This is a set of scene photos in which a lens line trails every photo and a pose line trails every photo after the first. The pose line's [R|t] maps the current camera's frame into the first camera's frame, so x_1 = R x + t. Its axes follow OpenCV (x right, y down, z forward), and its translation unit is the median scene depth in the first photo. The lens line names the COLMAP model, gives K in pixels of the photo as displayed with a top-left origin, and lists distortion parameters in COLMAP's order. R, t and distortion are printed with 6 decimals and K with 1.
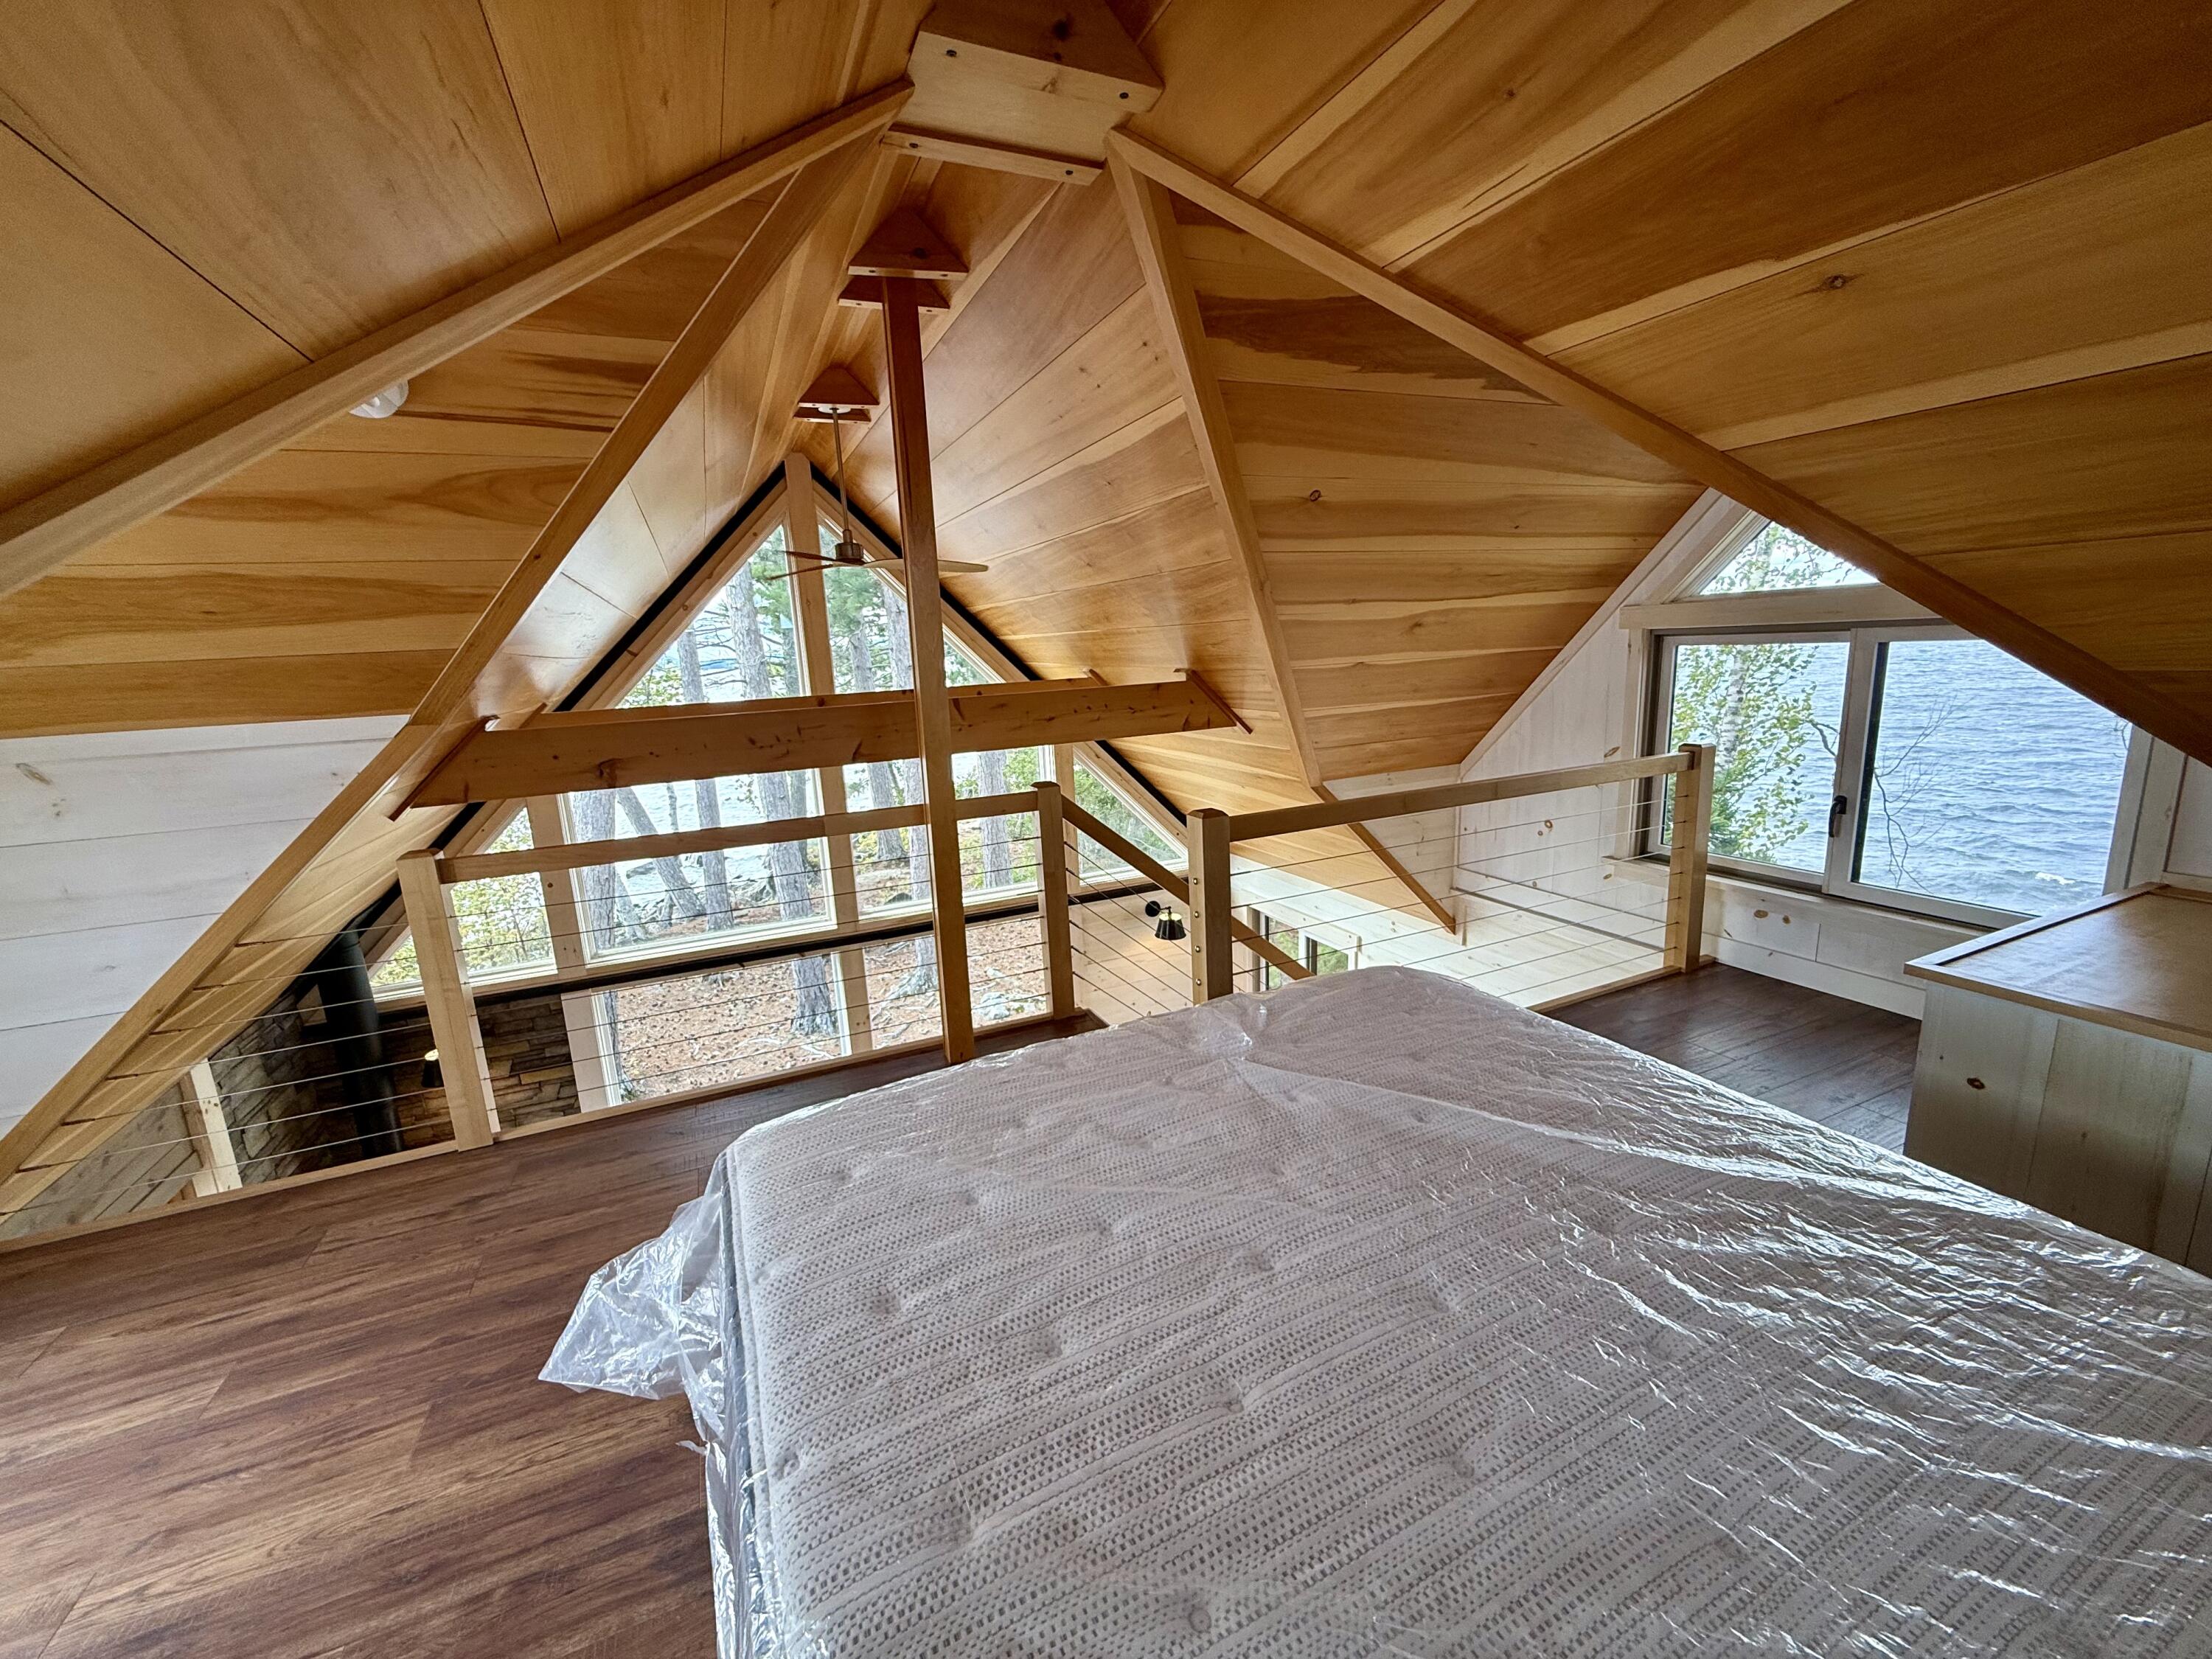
lens RADIAL K [[883.1, 0, 1099.1], [0, 883.1, 827.8], [0, 0, 1]] dist [0.003966, -0.000326]
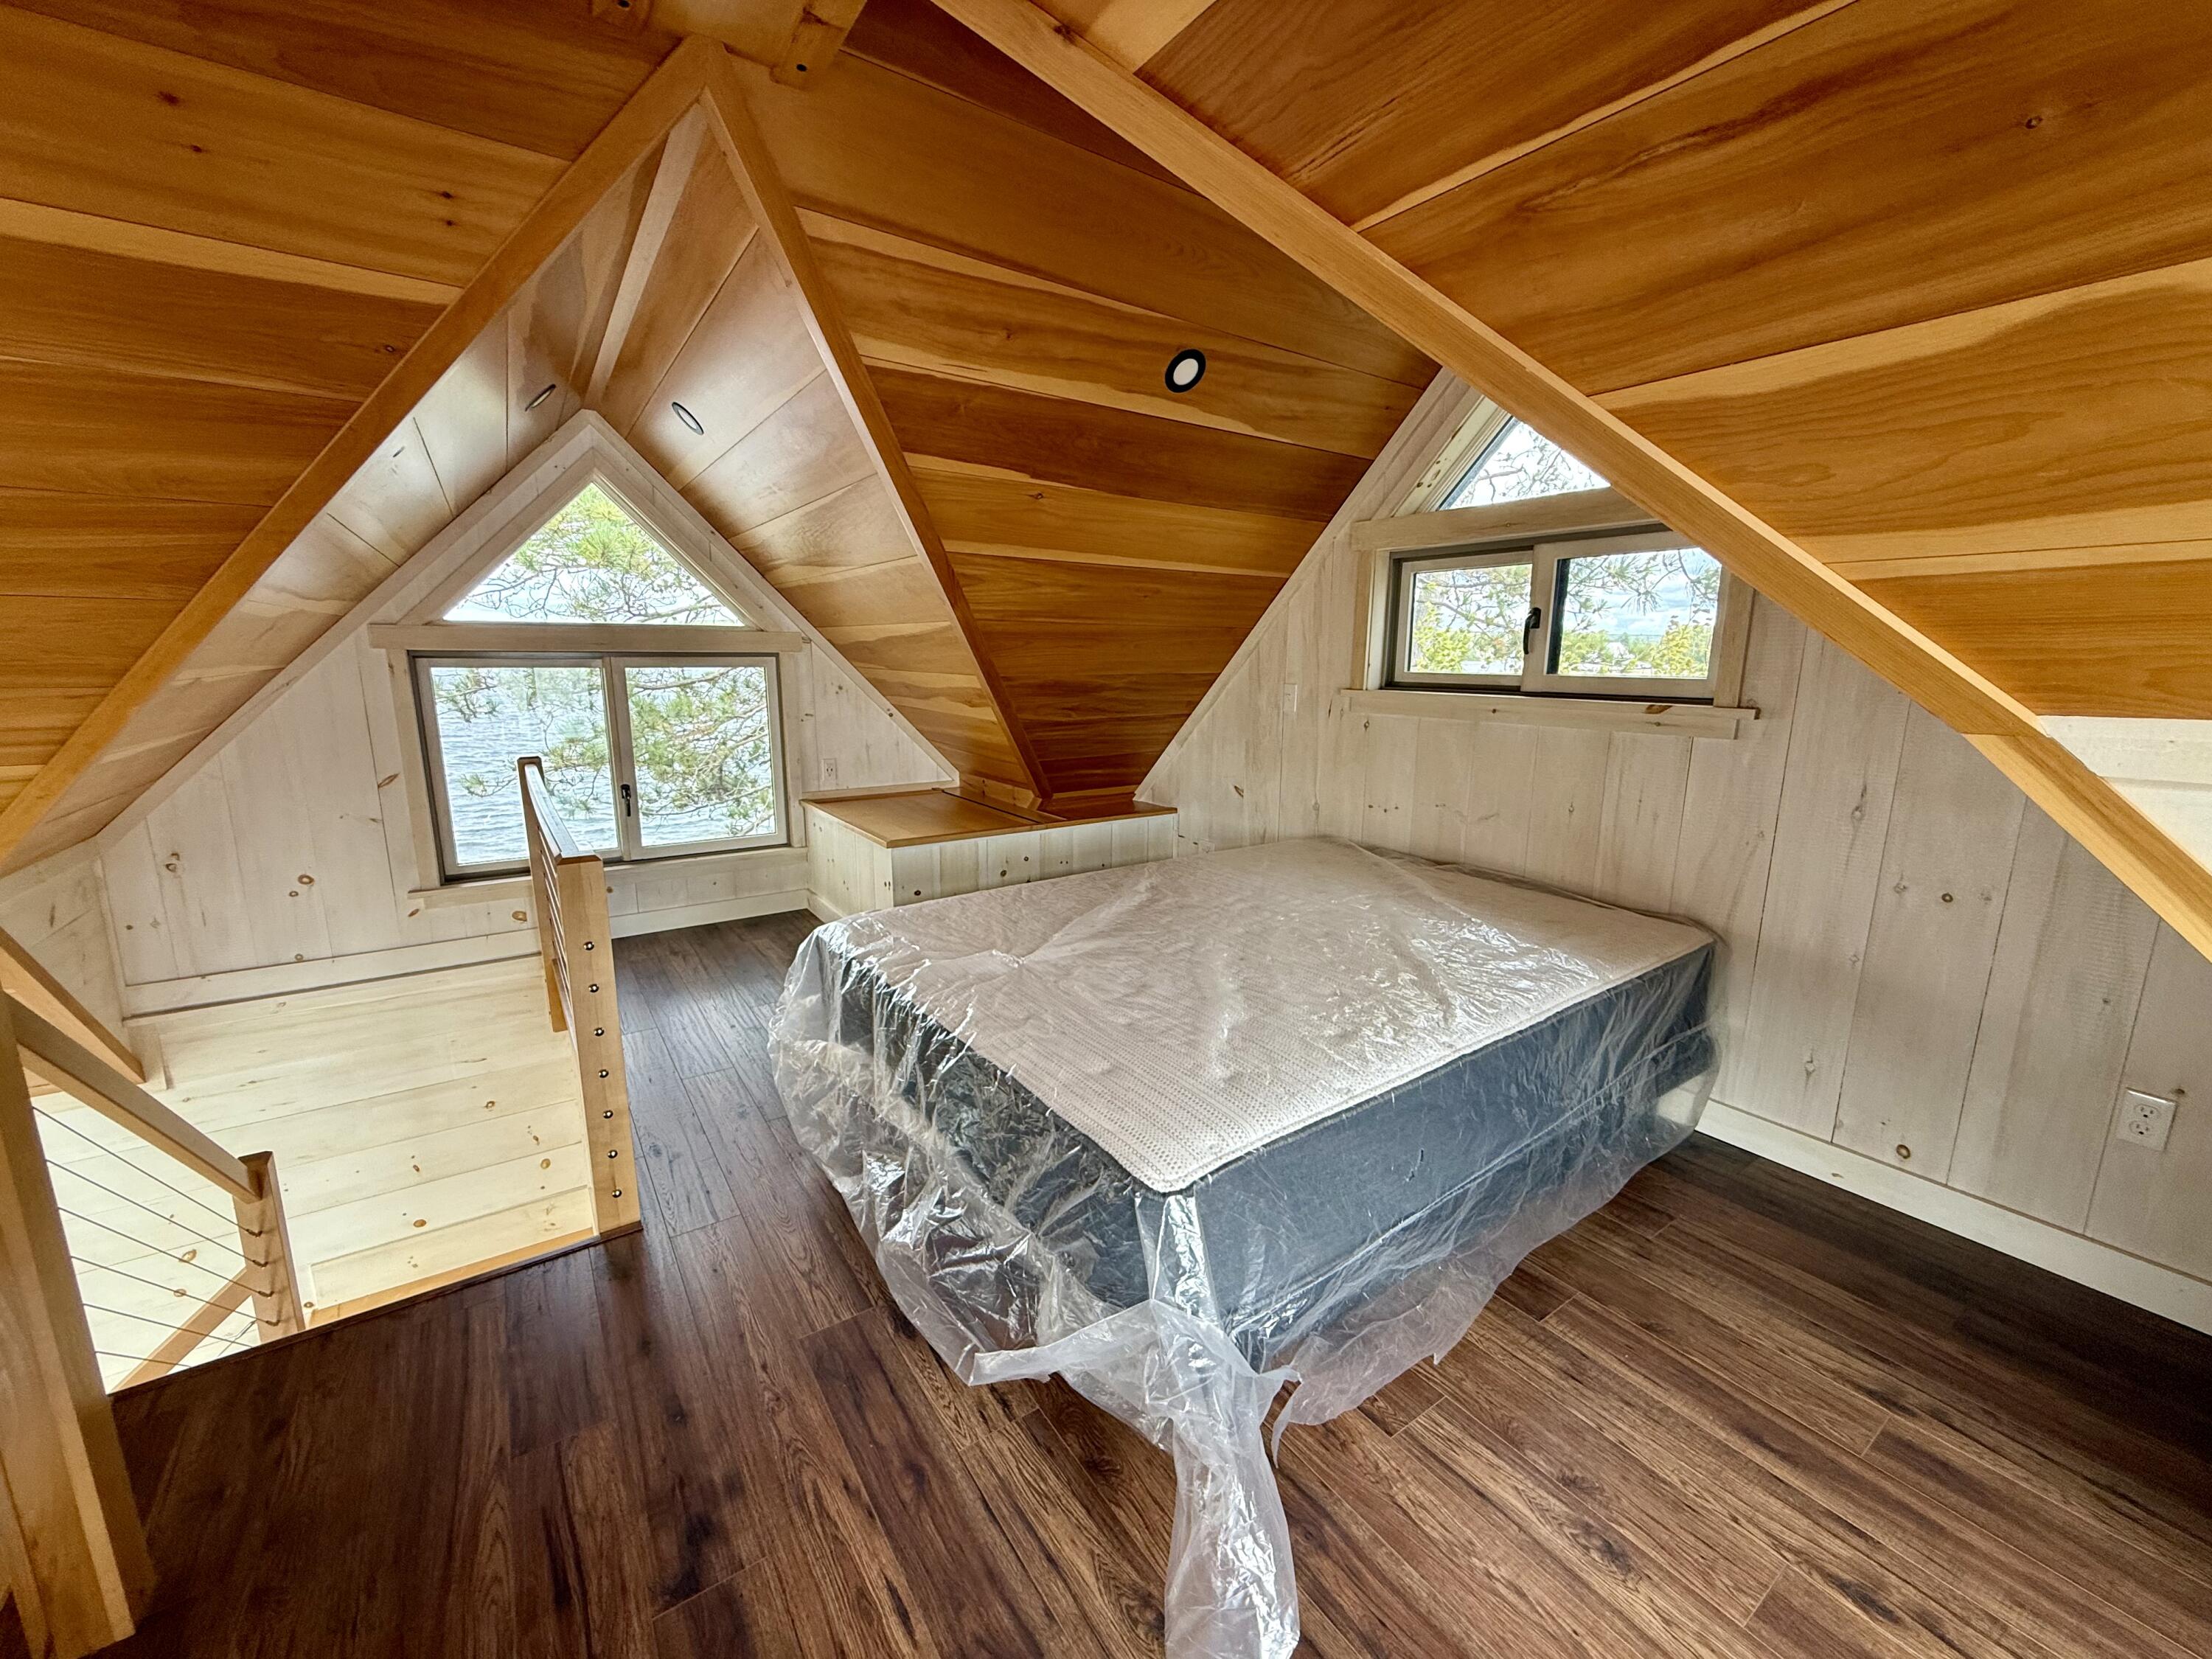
lens RADIAL K [[883.1, 0, 1099.1], [0, 883.1, 827.8], [0, 0, 1]] dist [0.003966, -0.000326]
pose [[-0.181710, -0.147244, 0.972266, -0.489614], [0.197675, 0.963073, 0.182796, -0.064285], [-0.963279, 0.225409, -0.145894, 0.455663]]
